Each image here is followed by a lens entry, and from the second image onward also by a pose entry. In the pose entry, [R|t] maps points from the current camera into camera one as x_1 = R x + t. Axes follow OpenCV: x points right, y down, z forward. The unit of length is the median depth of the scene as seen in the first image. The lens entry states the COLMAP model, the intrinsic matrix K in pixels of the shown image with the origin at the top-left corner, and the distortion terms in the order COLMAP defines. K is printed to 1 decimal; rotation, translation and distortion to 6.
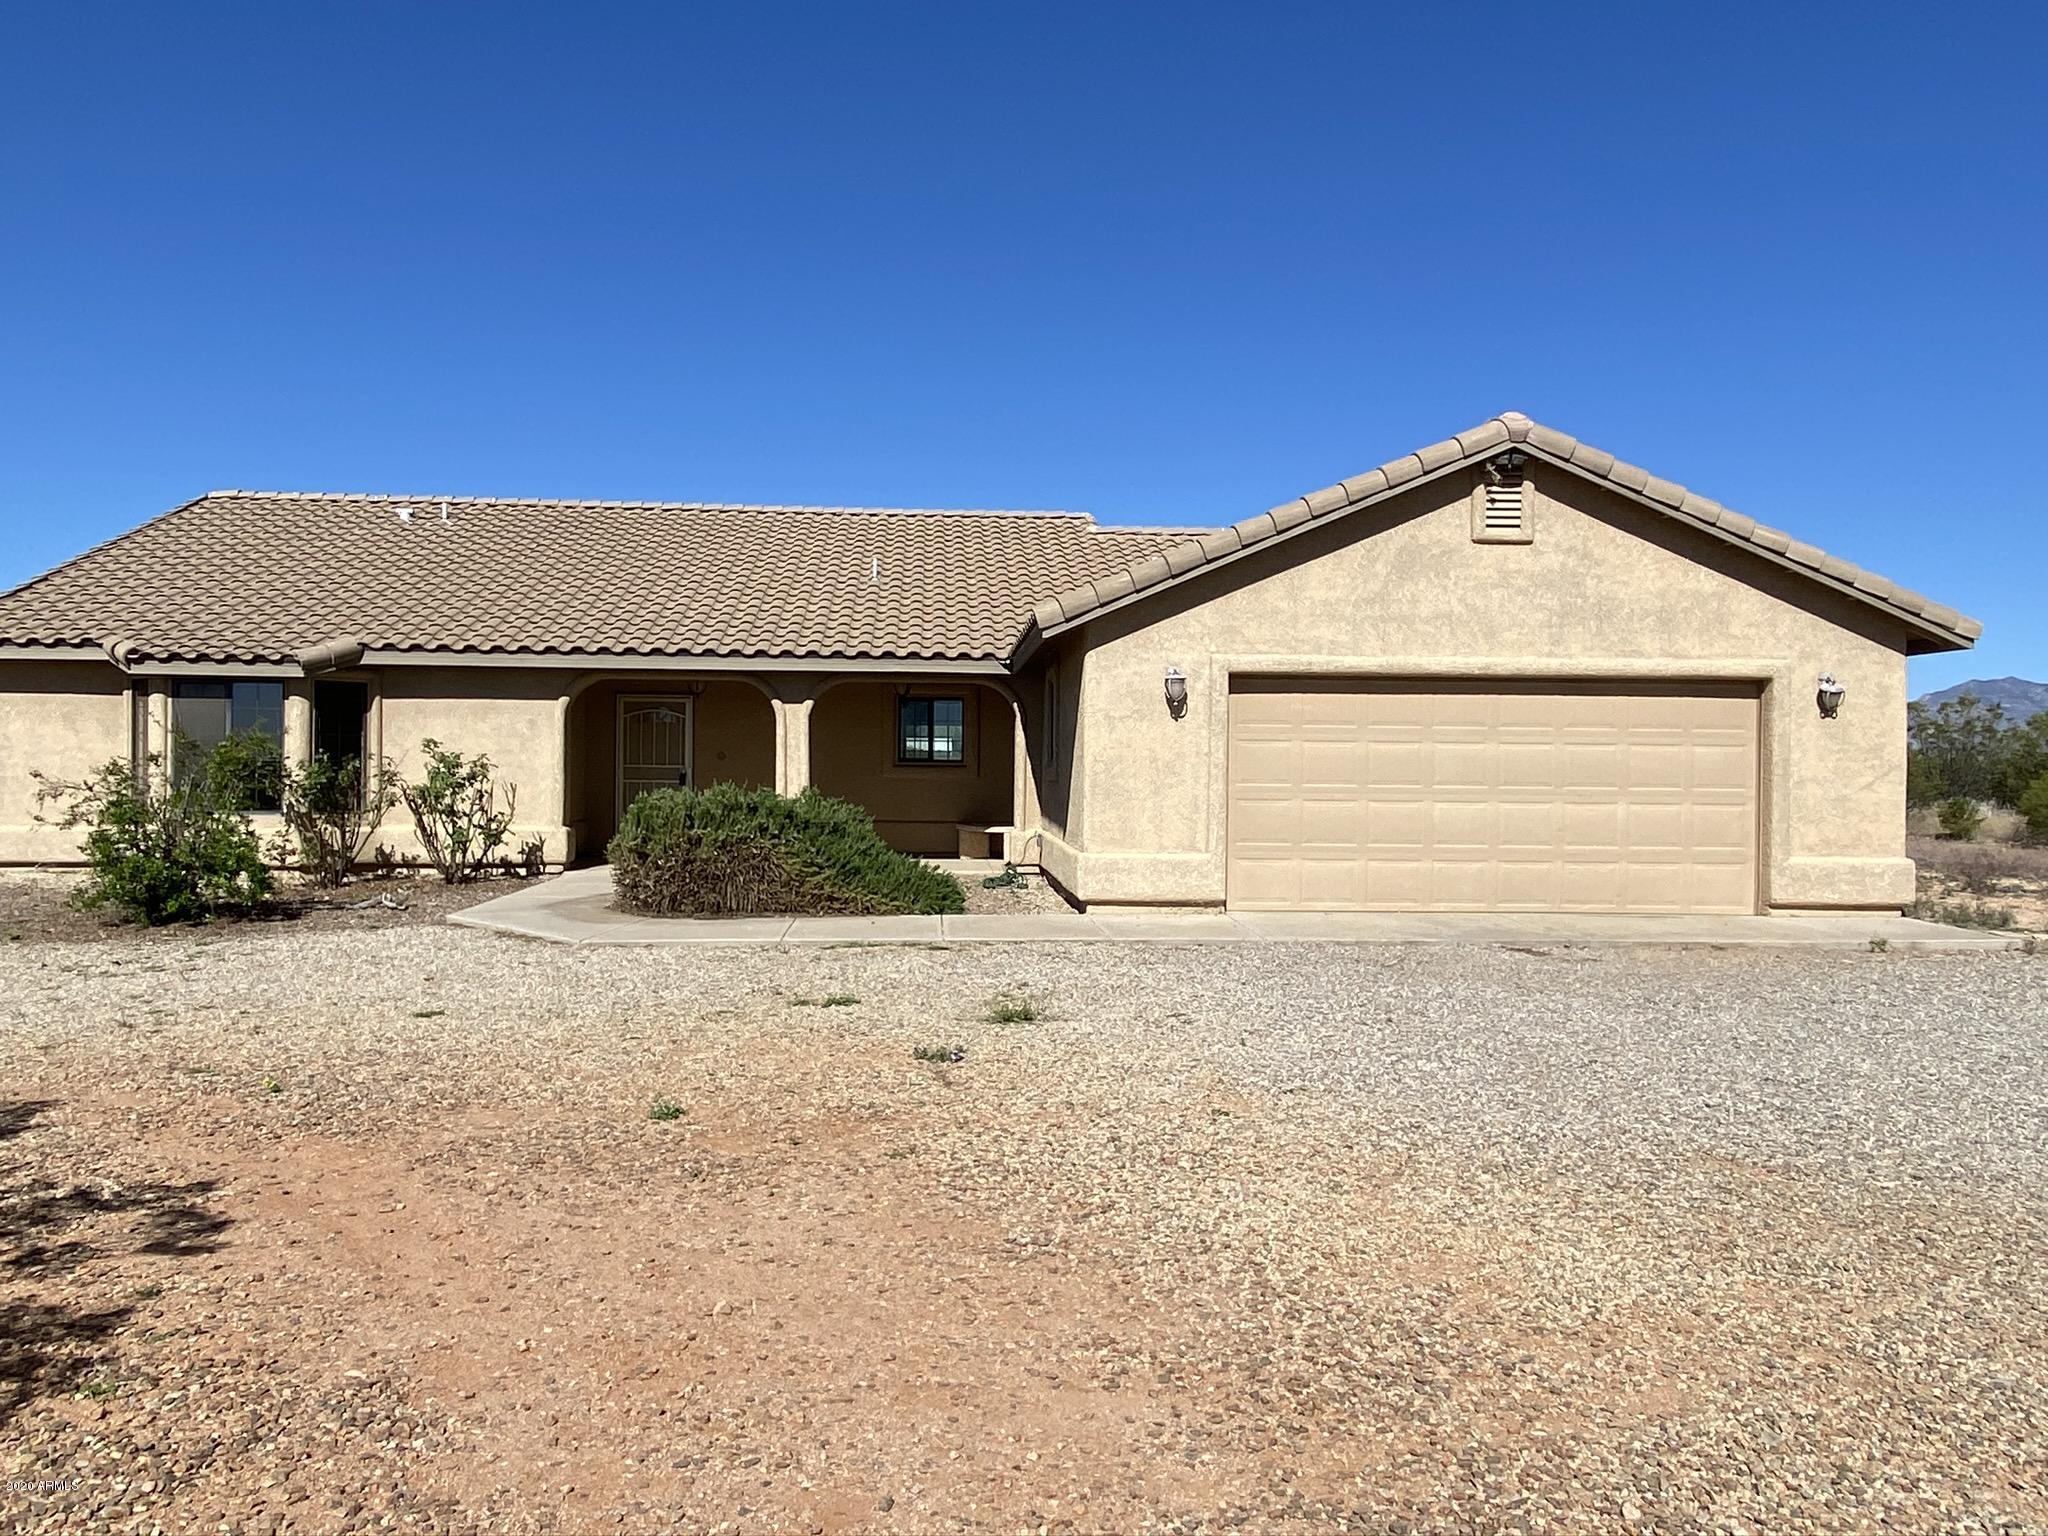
lens RADIAL K [[1493.3, 0, 1024.0], [0, 1493.3, 768.0], [0, 0, 1]] dist [0.012979, 0.004852]
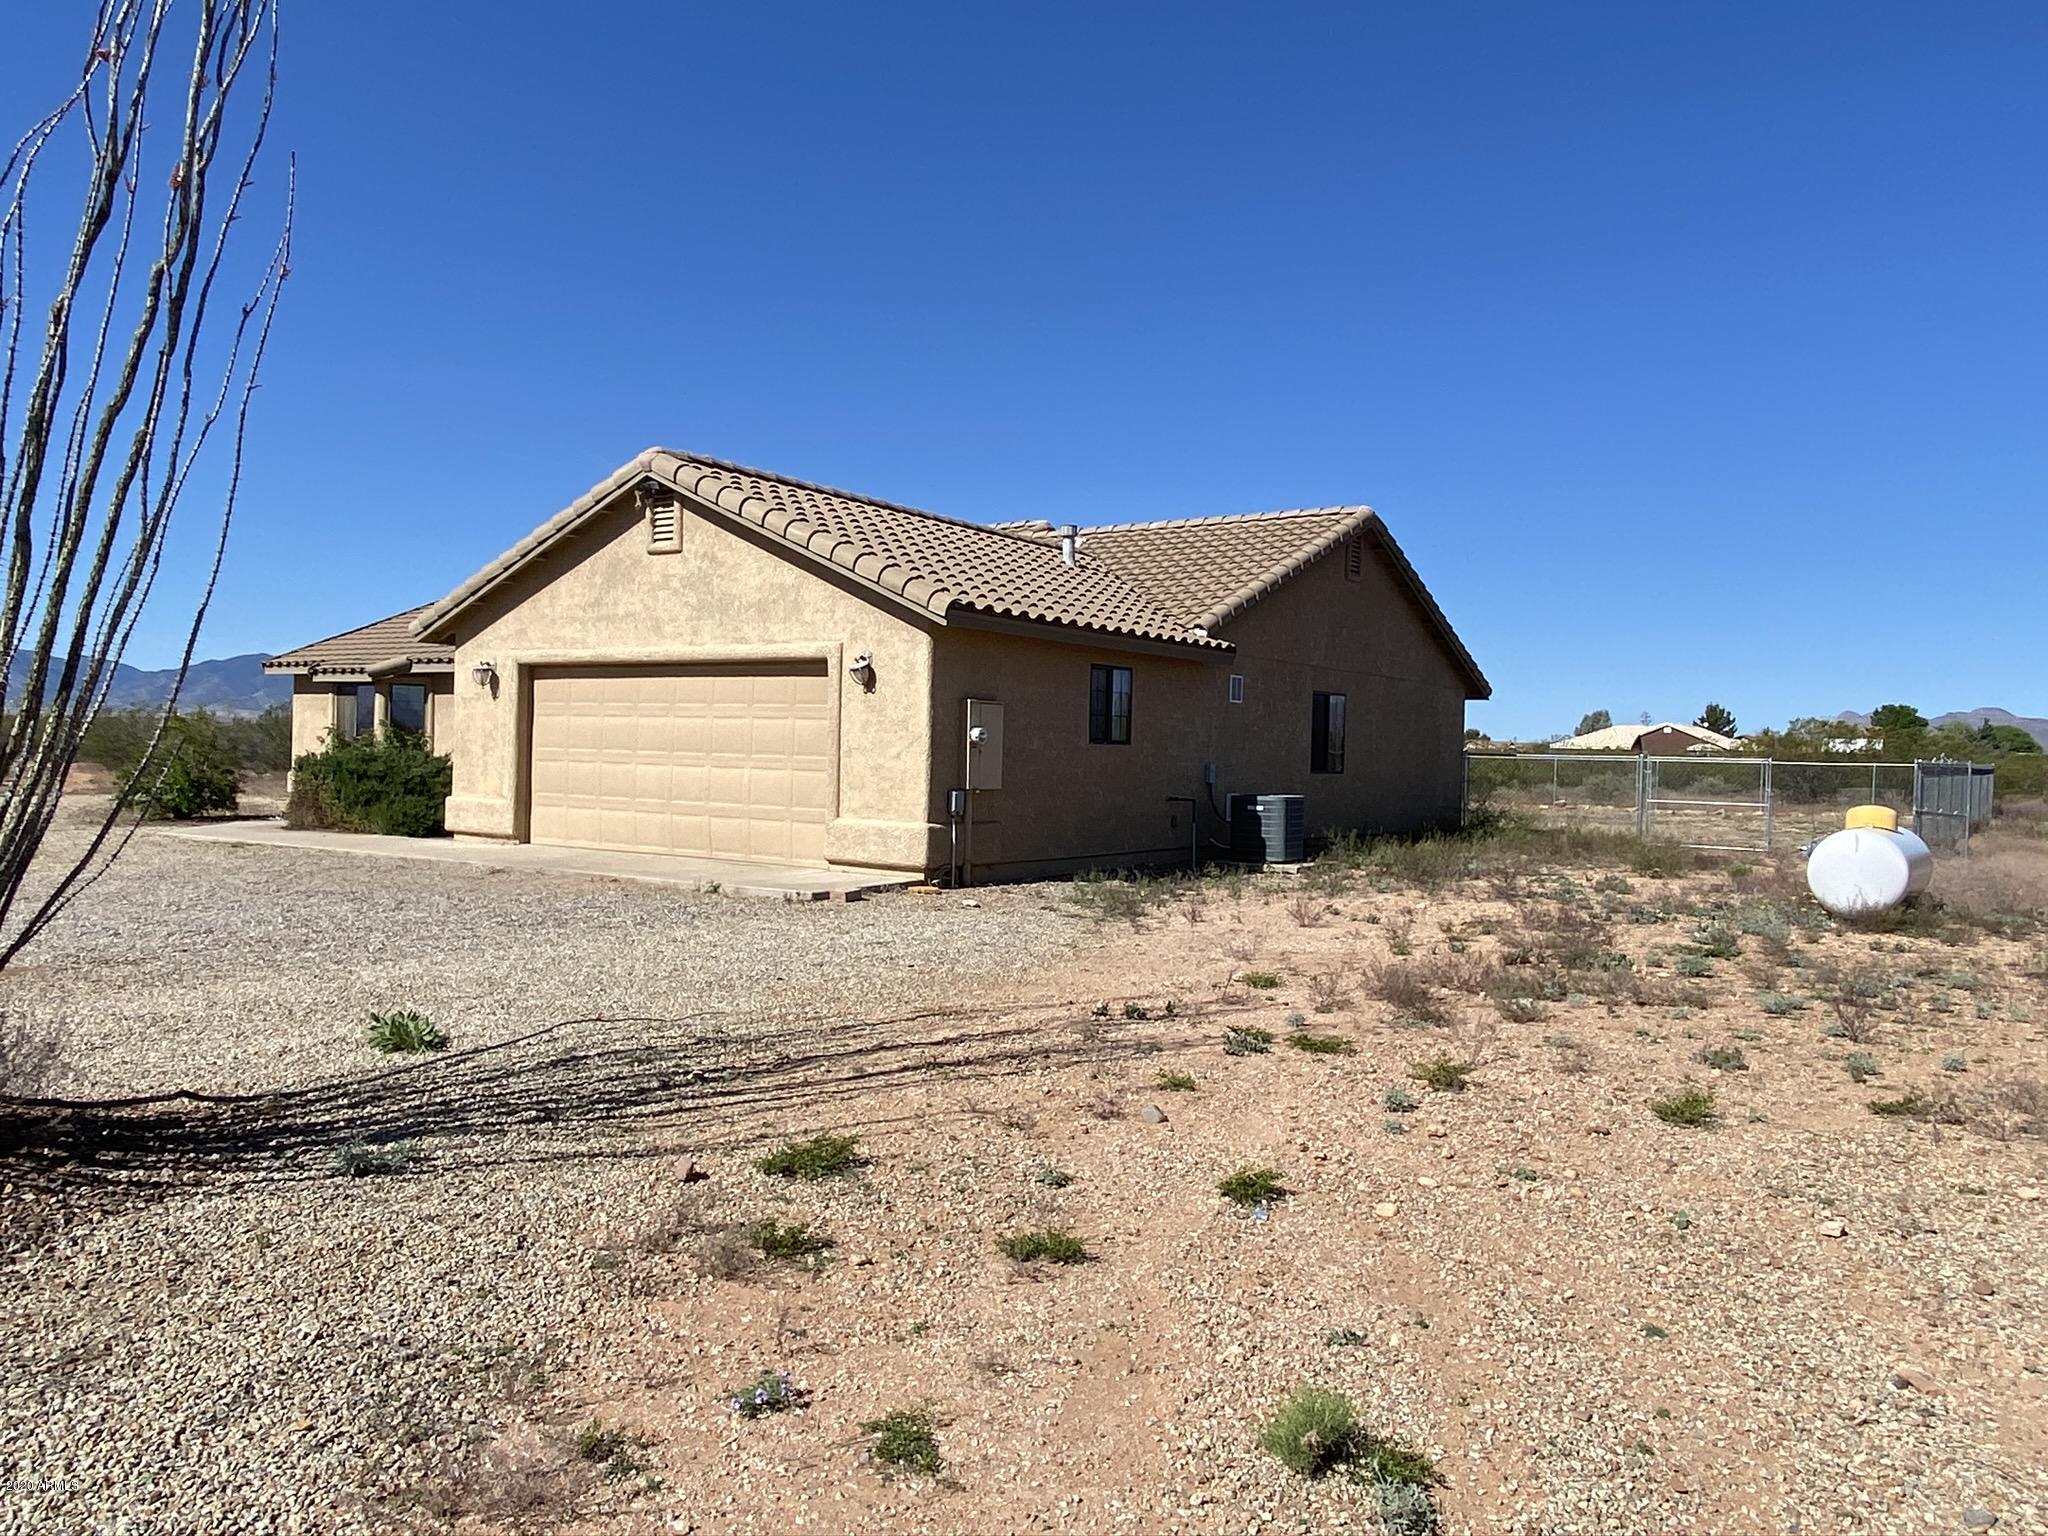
lens RADIAL K [[1493.3, 0, 1024.0], [0, 1493.3, 768.0], [0, 0, 1]] dist [0.012979, 0.004852]
pose [[0.803393, 0.016523, -0.595220, 1.428837], [-0.018109, 0.999831, 0.003312, 0.017824], [0.595173, 0.008118, 0.803556, 0.213505]]
